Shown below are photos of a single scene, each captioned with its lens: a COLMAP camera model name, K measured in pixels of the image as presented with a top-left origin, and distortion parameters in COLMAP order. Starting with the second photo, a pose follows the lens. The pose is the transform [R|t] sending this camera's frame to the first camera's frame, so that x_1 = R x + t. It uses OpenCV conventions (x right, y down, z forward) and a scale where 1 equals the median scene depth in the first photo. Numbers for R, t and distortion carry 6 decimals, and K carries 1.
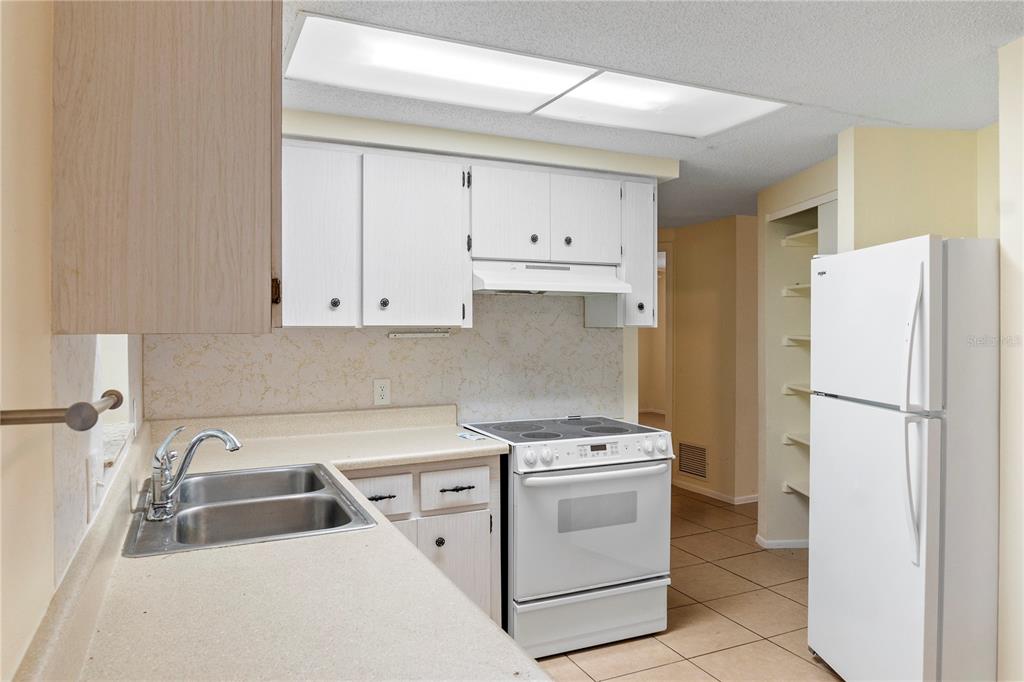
lens RADIAL K [[688.5, 0, 521.2], [0, 688.5, 328.6], [0, 0, 1]] dist [-0.025030, -0.004023]
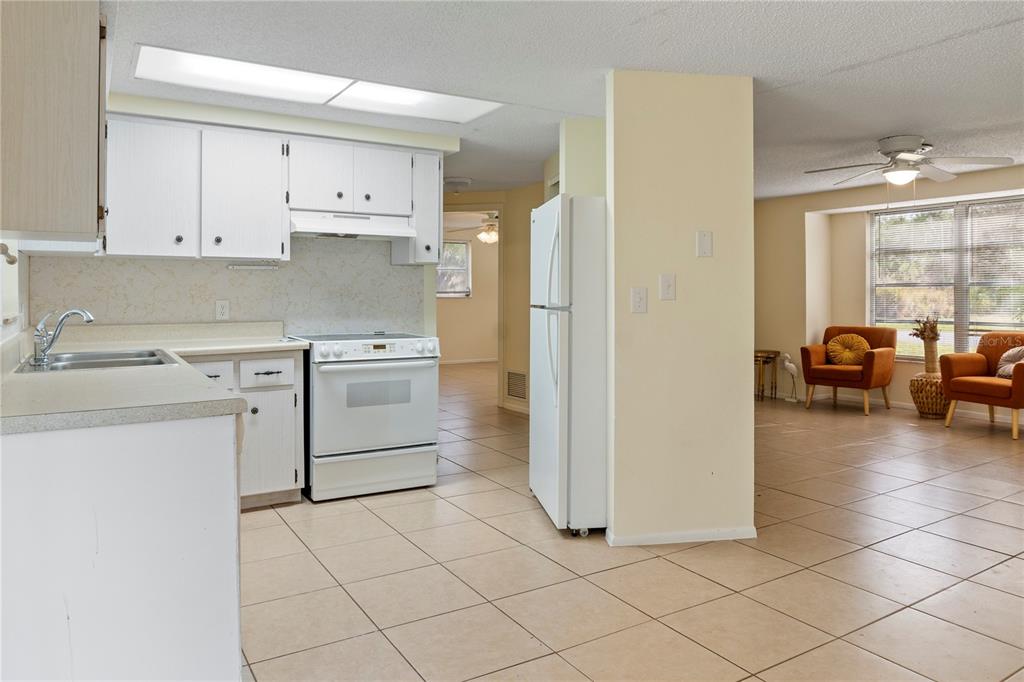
lens RADIAL K [[688.5, 0, 511.1], [0, 688.5, 290.0], [0, 0, 1]] dist [-0.025030, -0.004023]
pose [[0.994109, 0.002487, 0.108352, 0.218567], [-0.001978, 0.999987, -0.004801, 0.063696], [-0.108363, 0.004559, 0.994101, -0.386235]]
